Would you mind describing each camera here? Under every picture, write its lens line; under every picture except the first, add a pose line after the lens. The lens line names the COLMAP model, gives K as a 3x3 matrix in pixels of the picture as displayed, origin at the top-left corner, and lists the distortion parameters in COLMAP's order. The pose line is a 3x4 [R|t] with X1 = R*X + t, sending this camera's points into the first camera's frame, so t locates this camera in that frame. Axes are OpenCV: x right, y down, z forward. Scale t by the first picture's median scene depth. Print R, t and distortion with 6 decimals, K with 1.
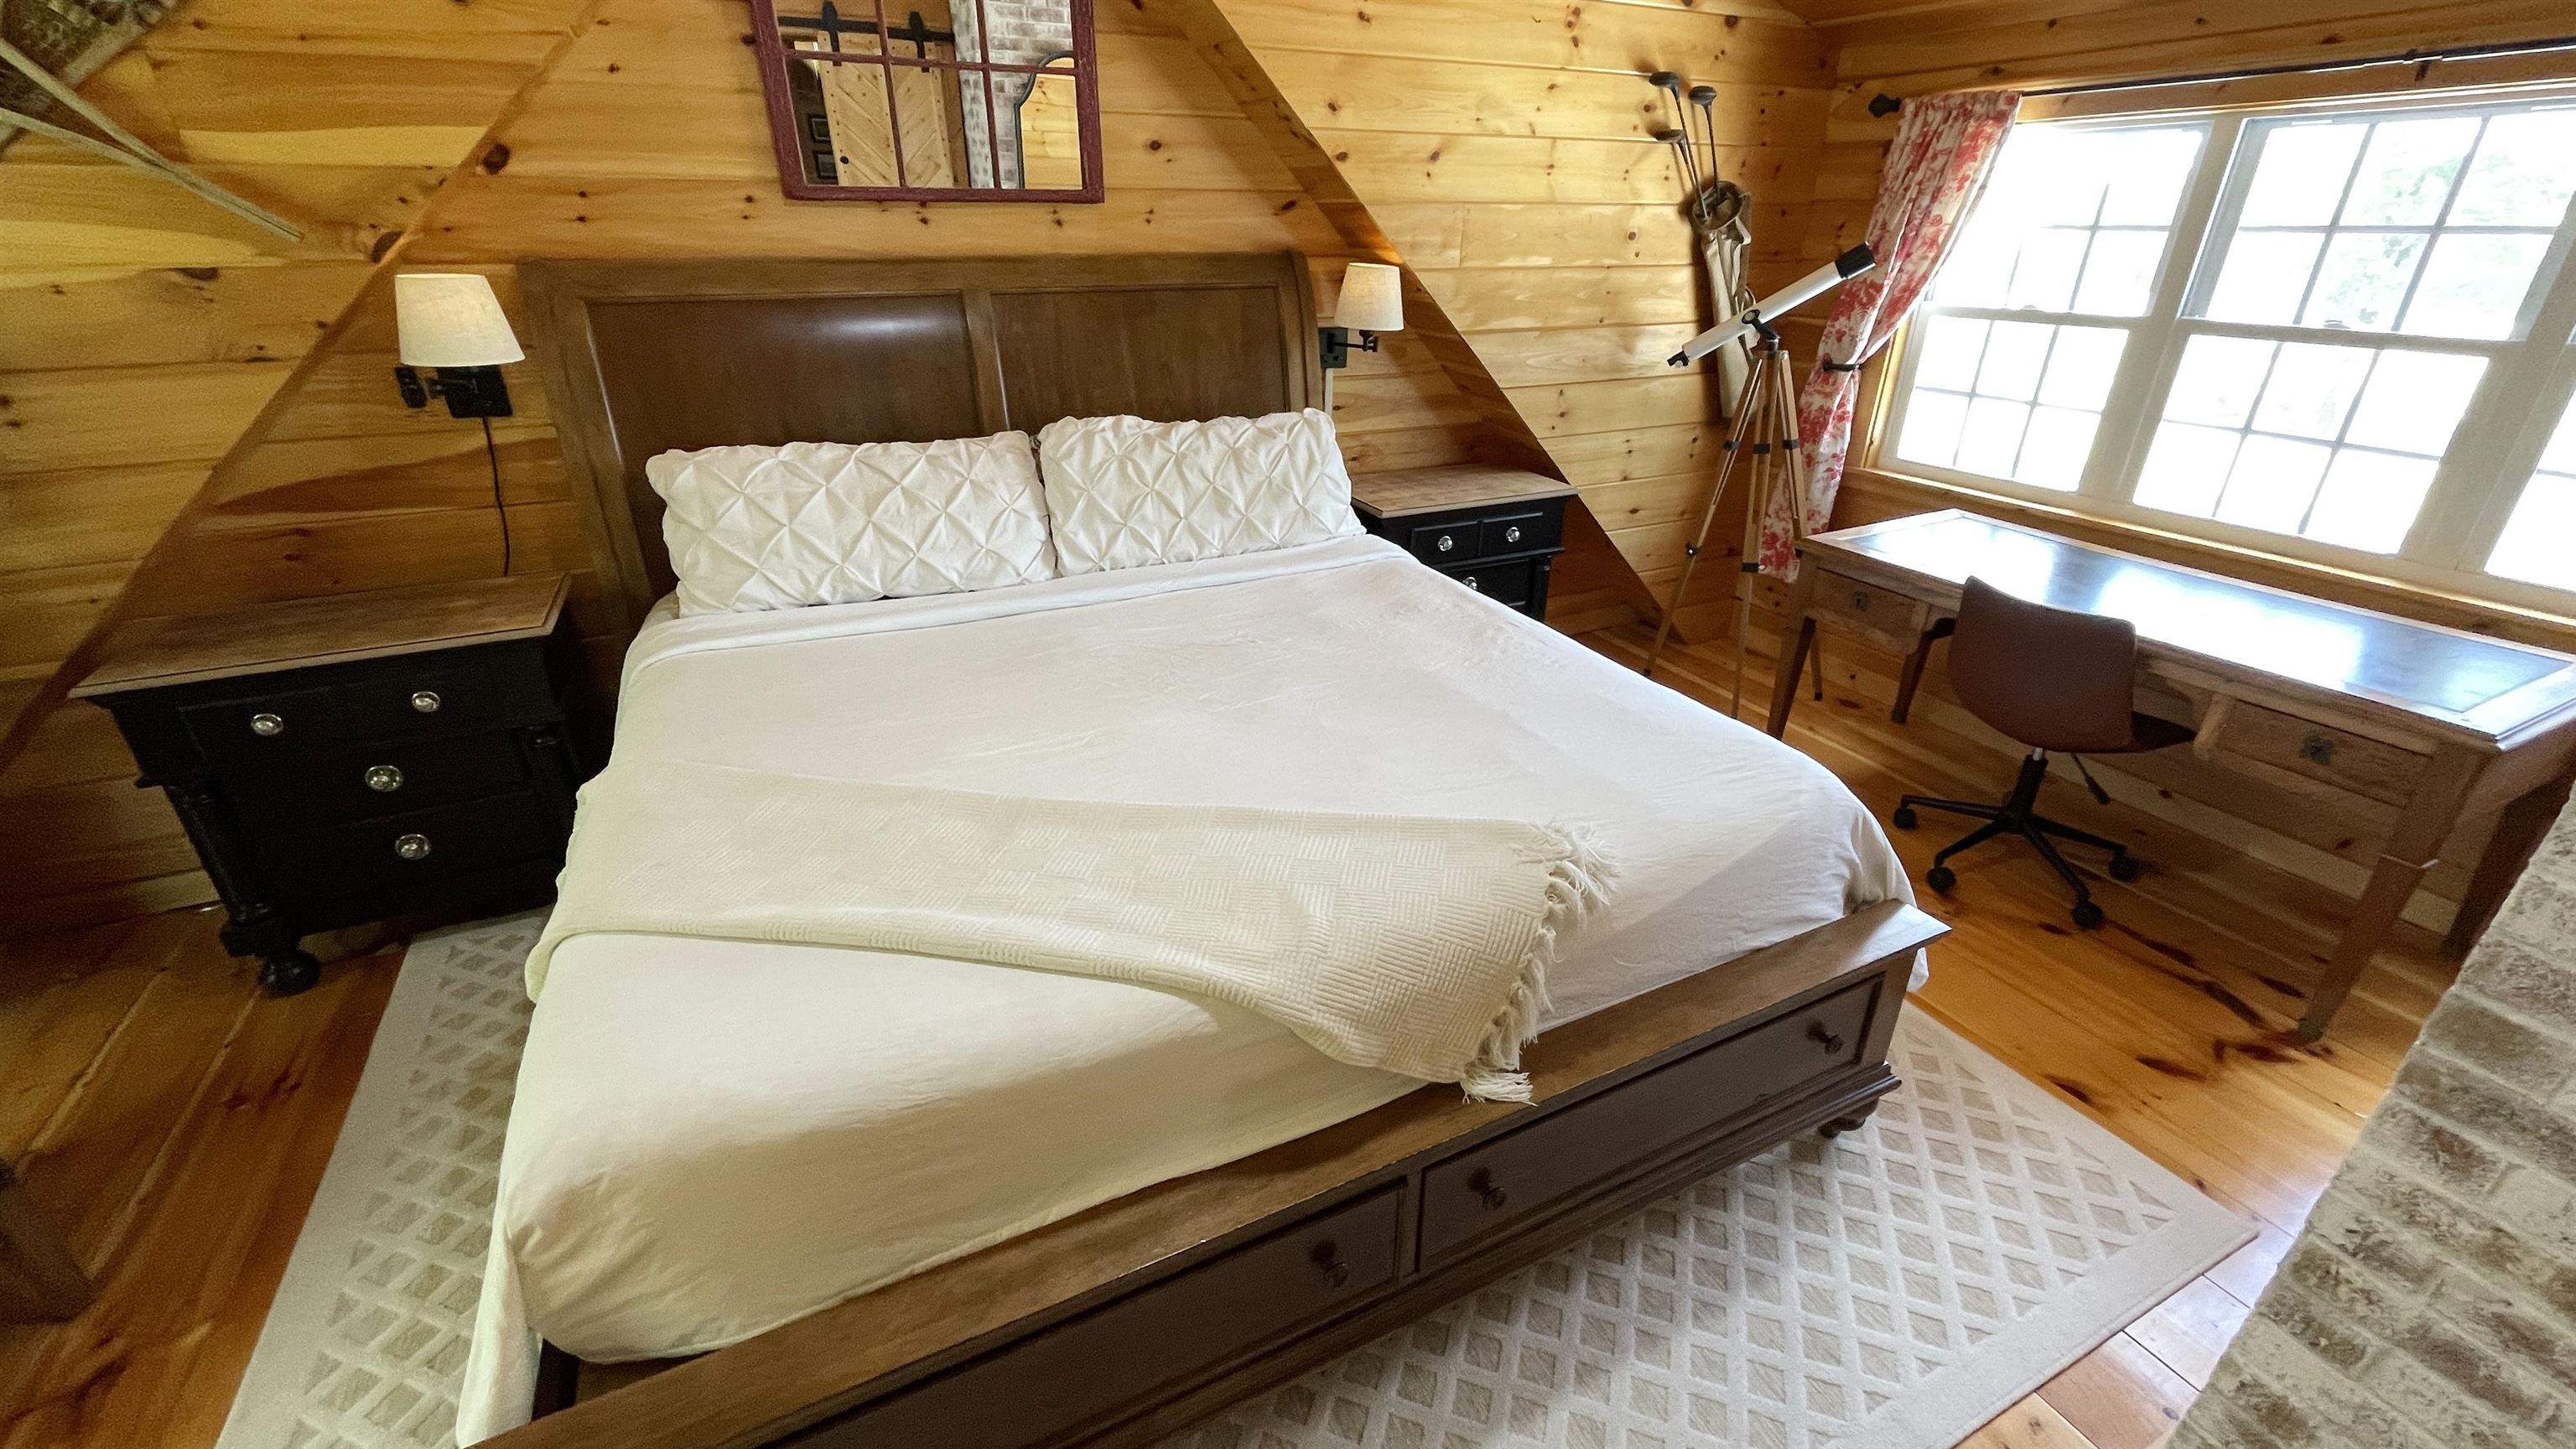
lens RADIAL K [[1036.9, 0, 1273.3], [0, 1036.9, 707.9], [0, 0, 1]] dist [-0.000550, -0.000179]
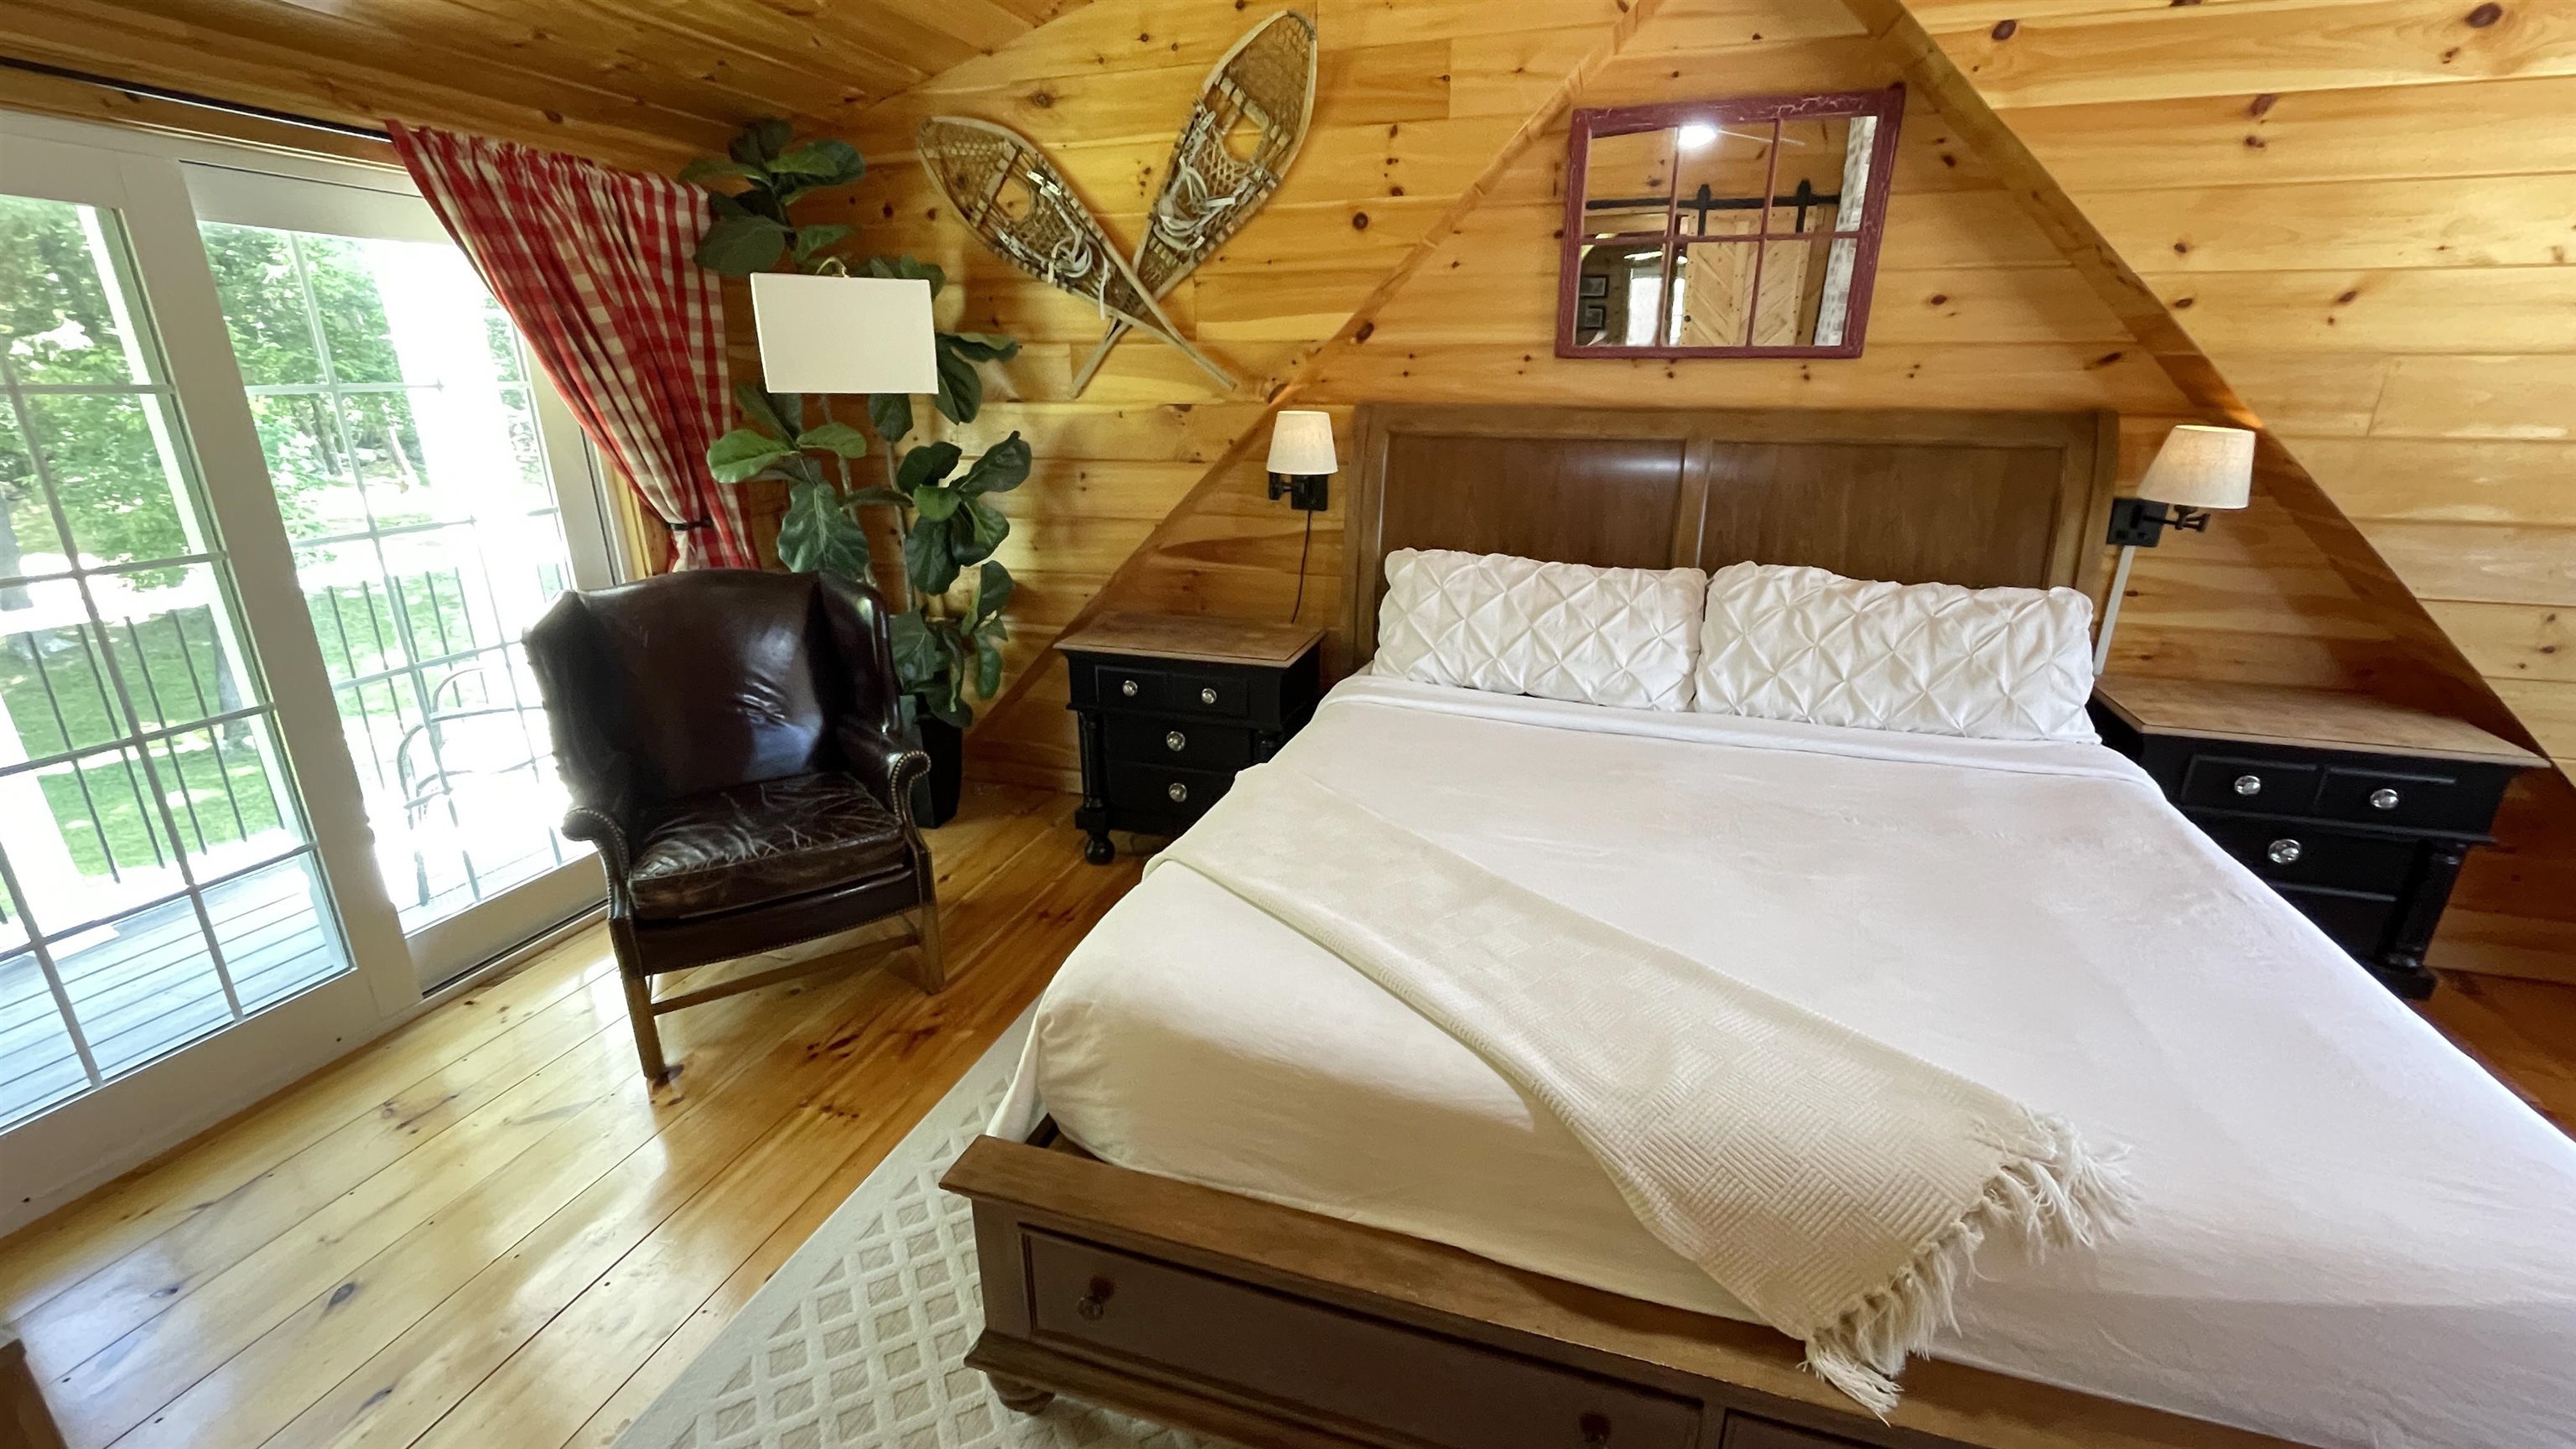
lens RADIAL K [[1036.9, 0, 1308.9], [0, 1036.9, 708.6], [0, 0, 1]] dist [-0.000550, -0.000179]
pose [[0.736269, 0.211071, -0.642929, 0.188213], [-0.286244, 0.958065, -0.013272, -0.008866], [0.613166, 0.193806, 0.765811, -0.008300]]
